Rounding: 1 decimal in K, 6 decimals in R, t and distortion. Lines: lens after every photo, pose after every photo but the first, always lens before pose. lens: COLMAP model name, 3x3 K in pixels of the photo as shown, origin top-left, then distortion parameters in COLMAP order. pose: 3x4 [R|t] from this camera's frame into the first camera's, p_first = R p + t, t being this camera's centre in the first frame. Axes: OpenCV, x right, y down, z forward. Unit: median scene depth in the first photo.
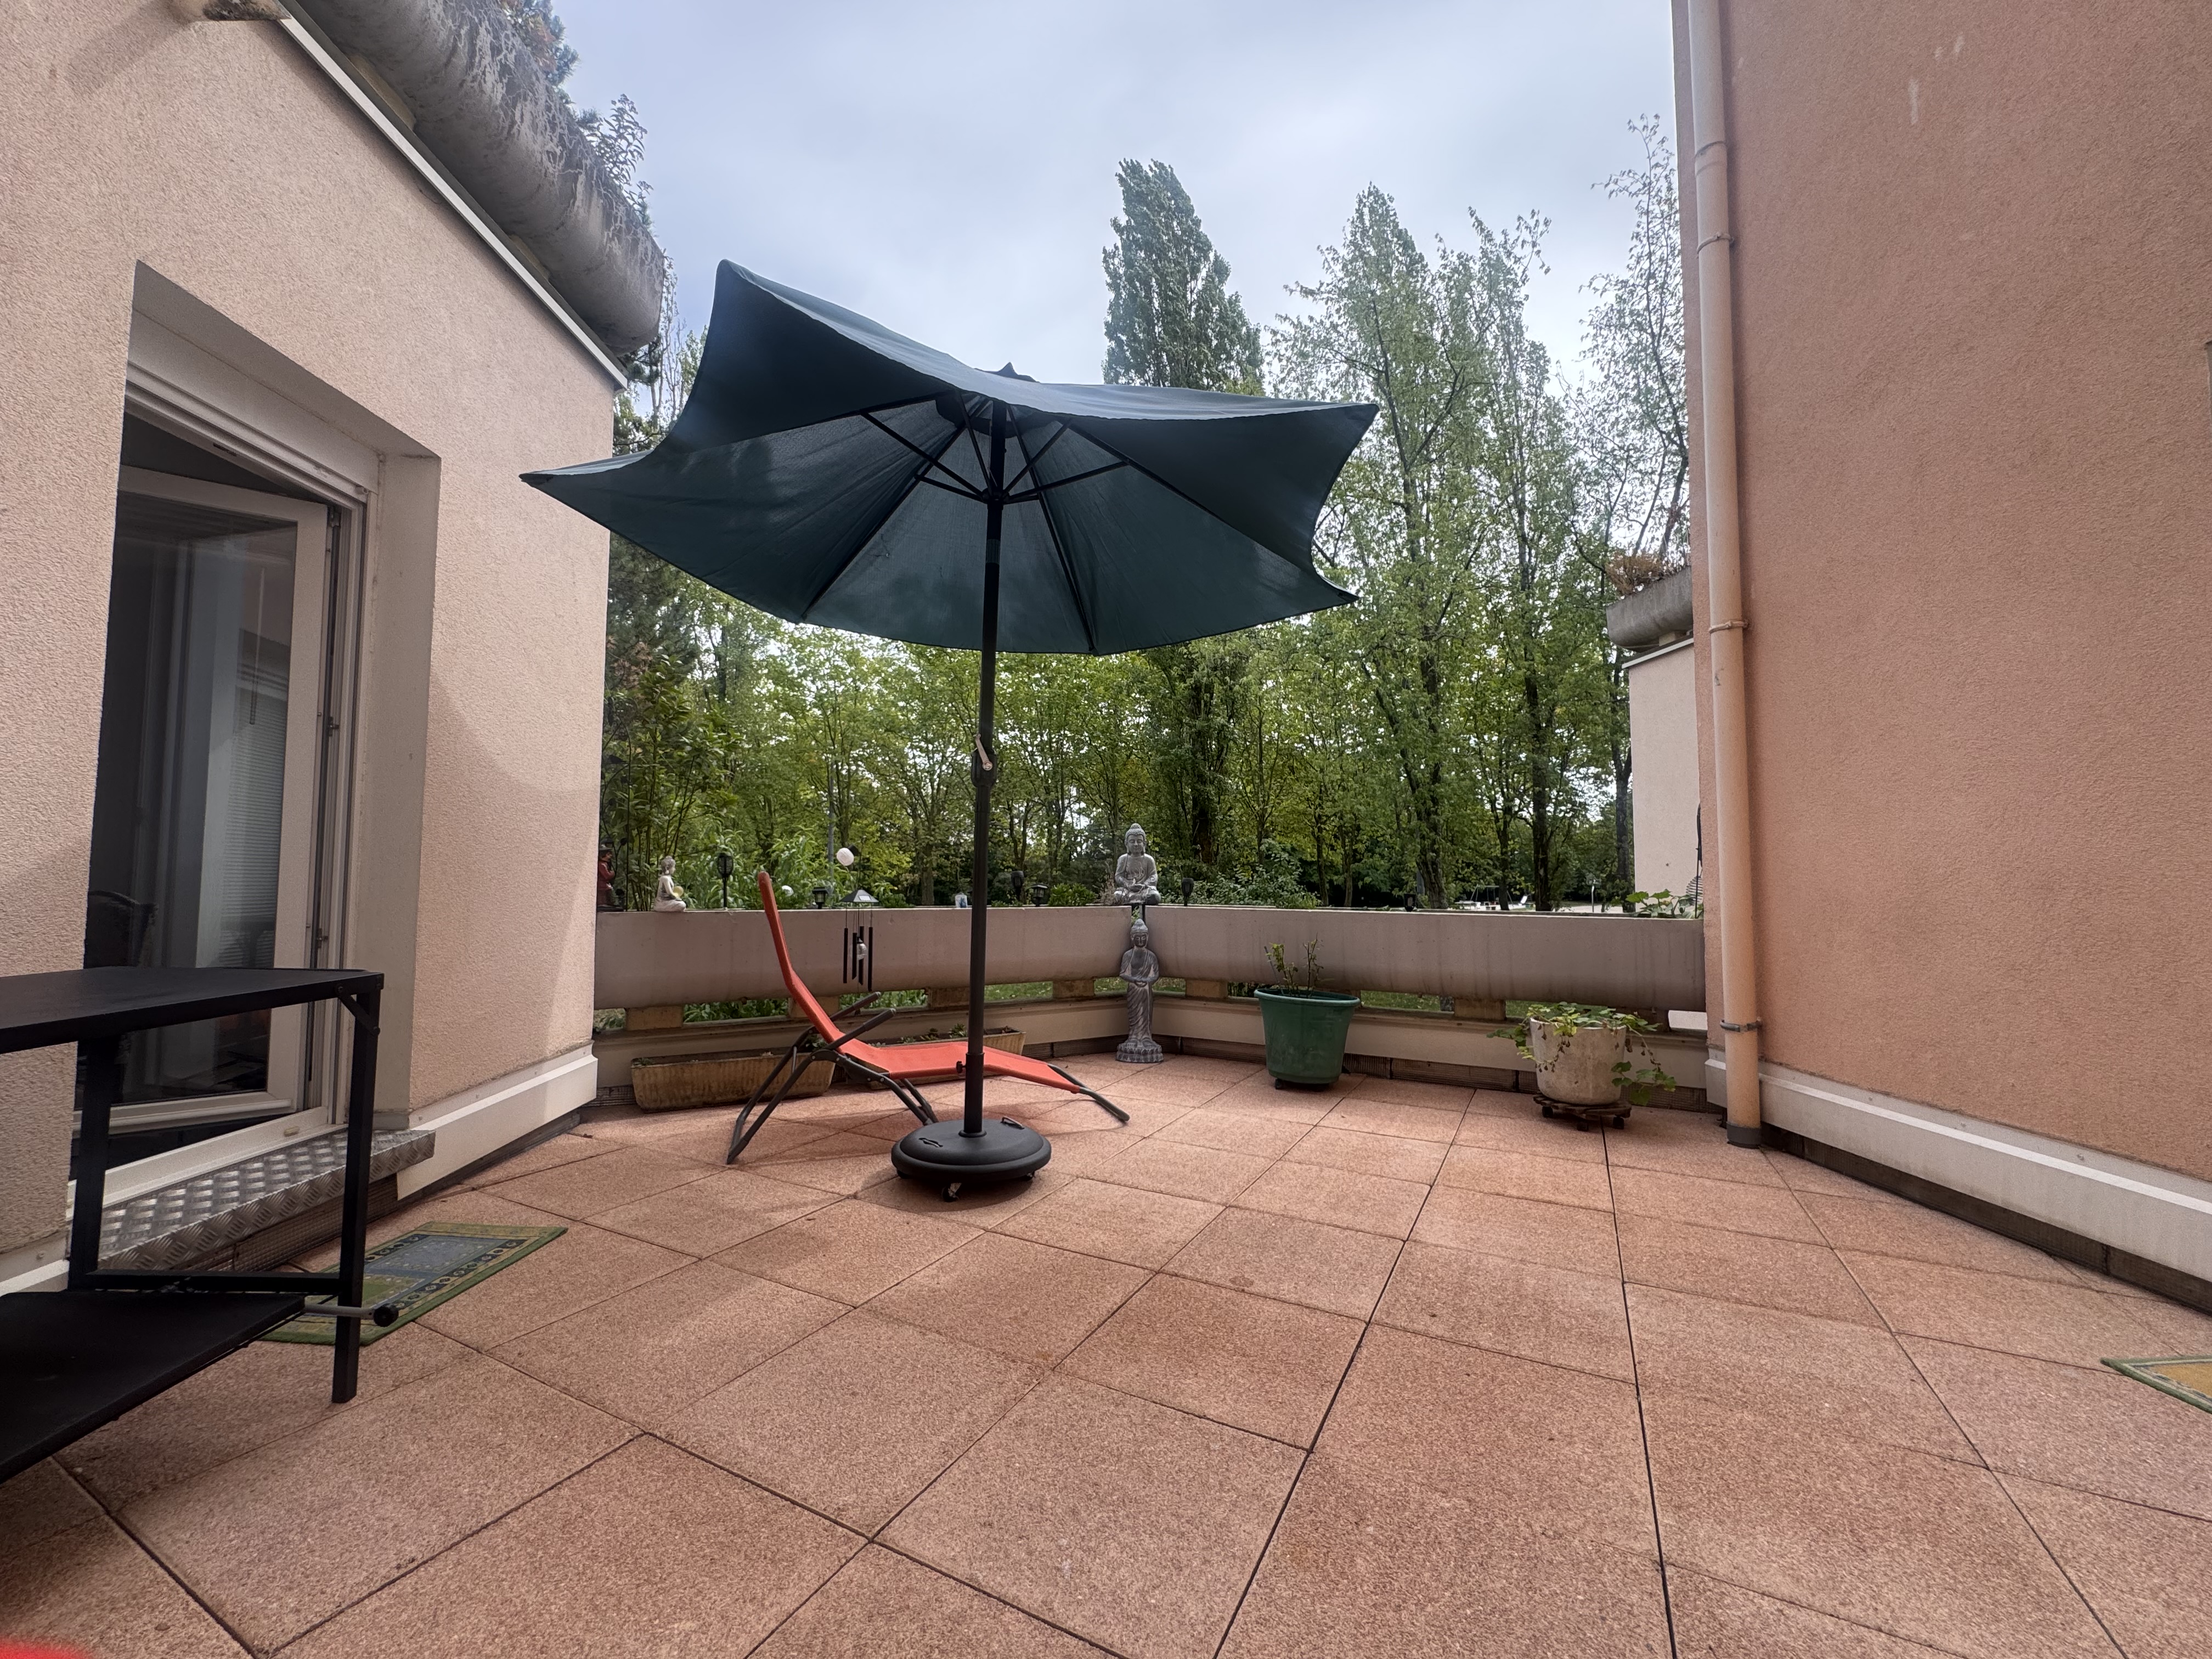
lens RADIAL K [[889.4, 0, 1109.7], [0, 889.4, 824.9], [0, 0, 1]] dist [-0.000601, -0.000053]
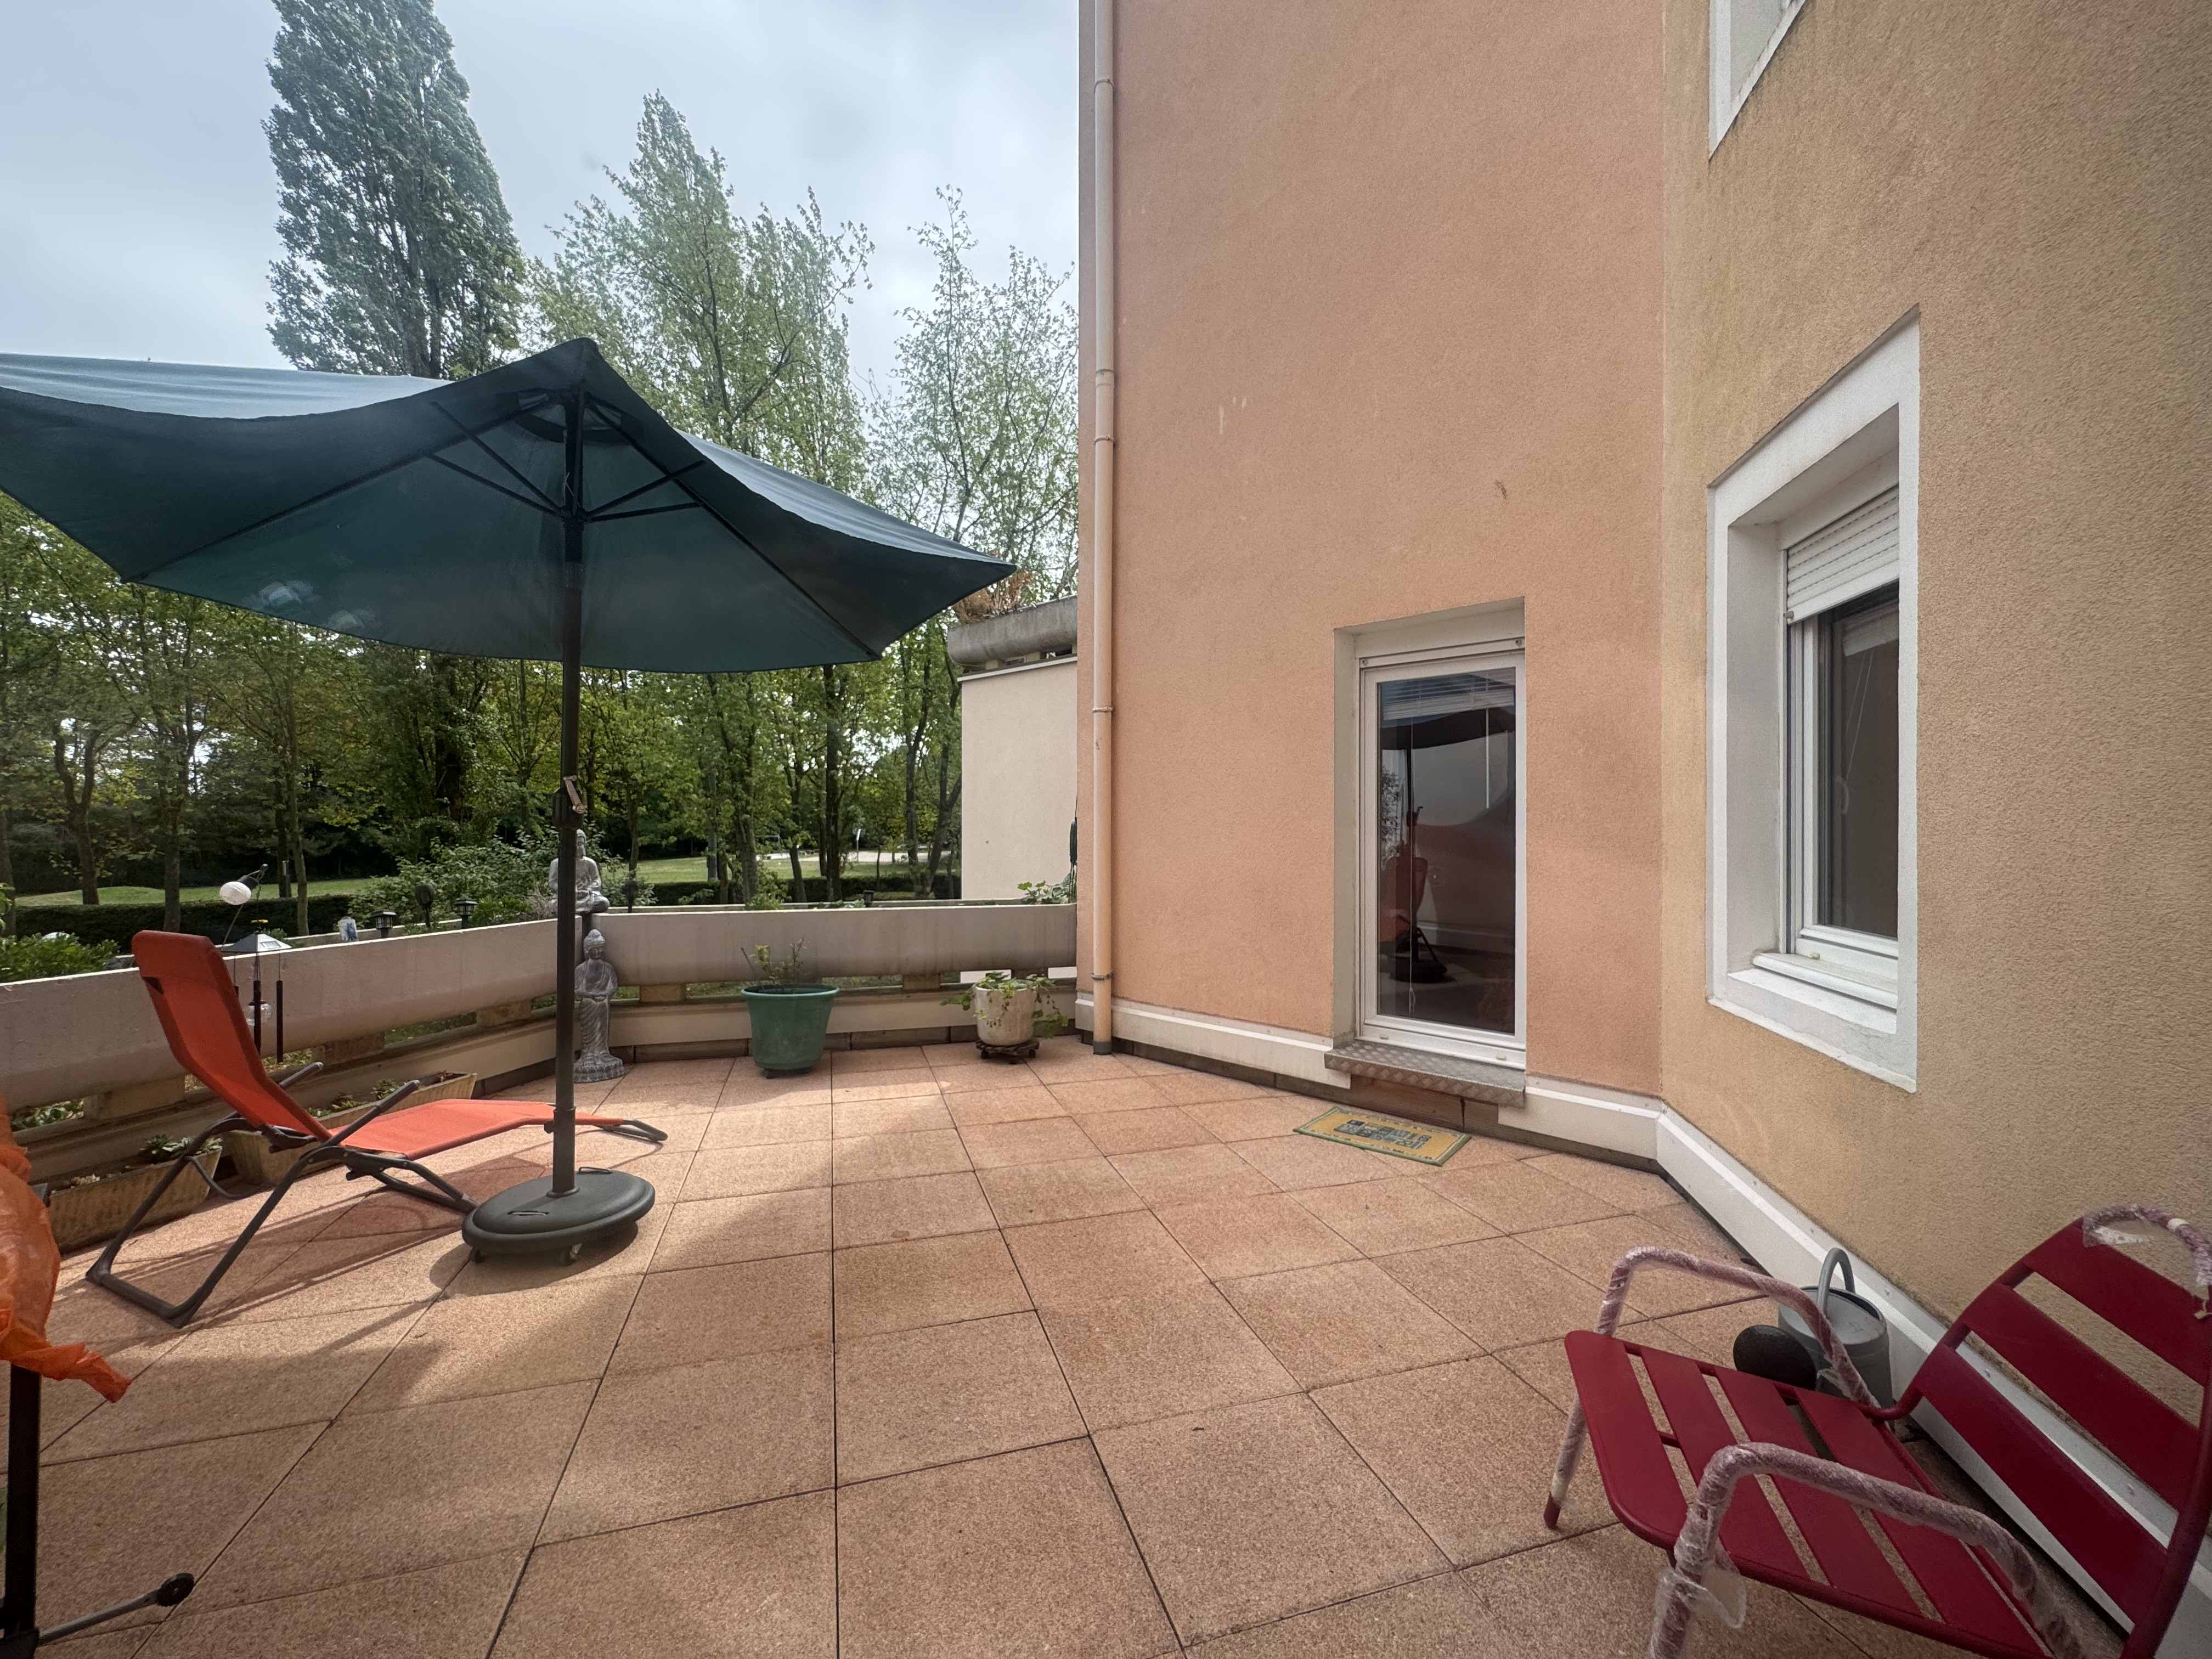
lens RADIAL K [[889.4, 0, 1109.7], [0, 889.4, 824.9], [0, 0, 1]] dist [-0.000601, -0.000053]
pose [[0.704383, -0.001698, 0.709818, -0.349017], [-0.041393, 0.998197, 0.043463, -0.095730], [-0.708613, -0.059996, 0.703042, -0.059614]]
